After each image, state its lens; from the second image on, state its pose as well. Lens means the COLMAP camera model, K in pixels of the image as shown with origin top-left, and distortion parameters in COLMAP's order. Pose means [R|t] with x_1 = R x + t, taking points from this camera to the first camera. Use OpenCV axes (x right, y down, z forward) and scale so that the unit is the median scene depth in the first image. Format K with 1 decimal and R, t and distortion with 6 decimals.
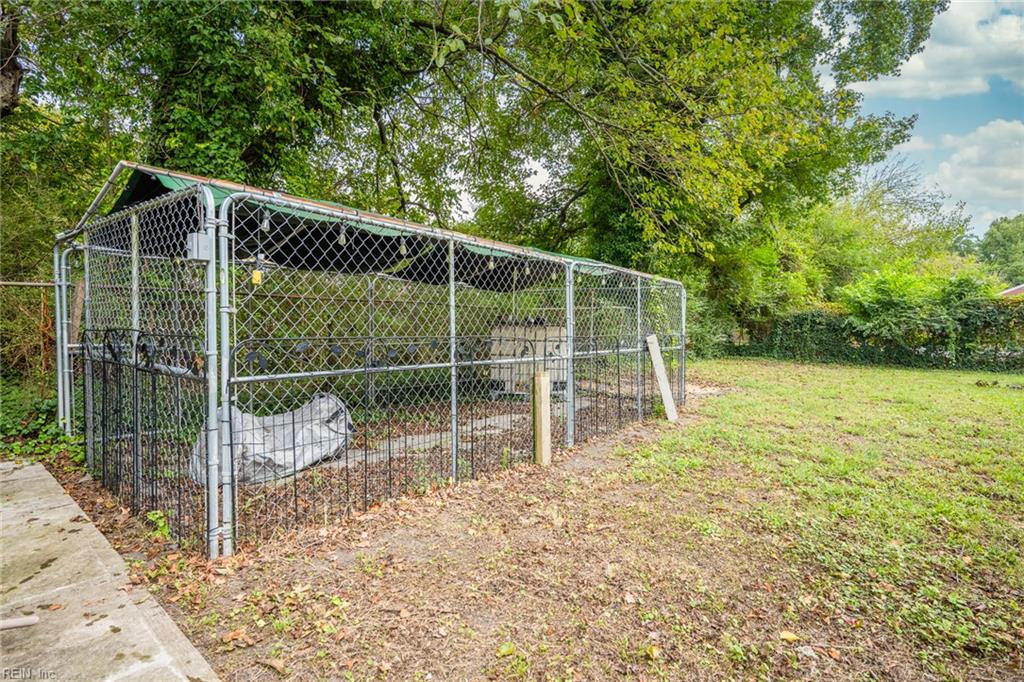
lens RADIAL K [[504.5, 0, 512.0], [0, 504.5, 341.0], [0, 0, 1]] dist [0.011777, 0.000448]
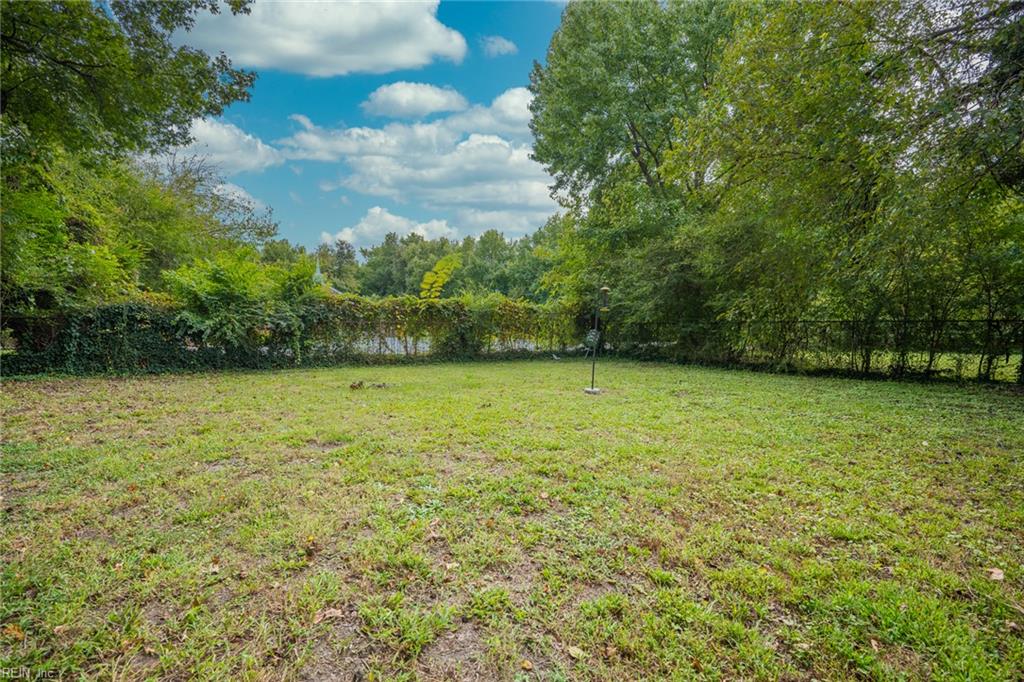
lens RADIAL K [[463.0, 0, 512.0], [0, 463.0, 341.0], [0, 0, 1]] dist [0.002257, 0.000461]
pose [[0.312802, -0.043419, 0.948825, 0.141938], [0.033113, 0.998846, 0.034792, -0.010770], [-0.949241, 0.020536, 0.313879, 0.289896]]
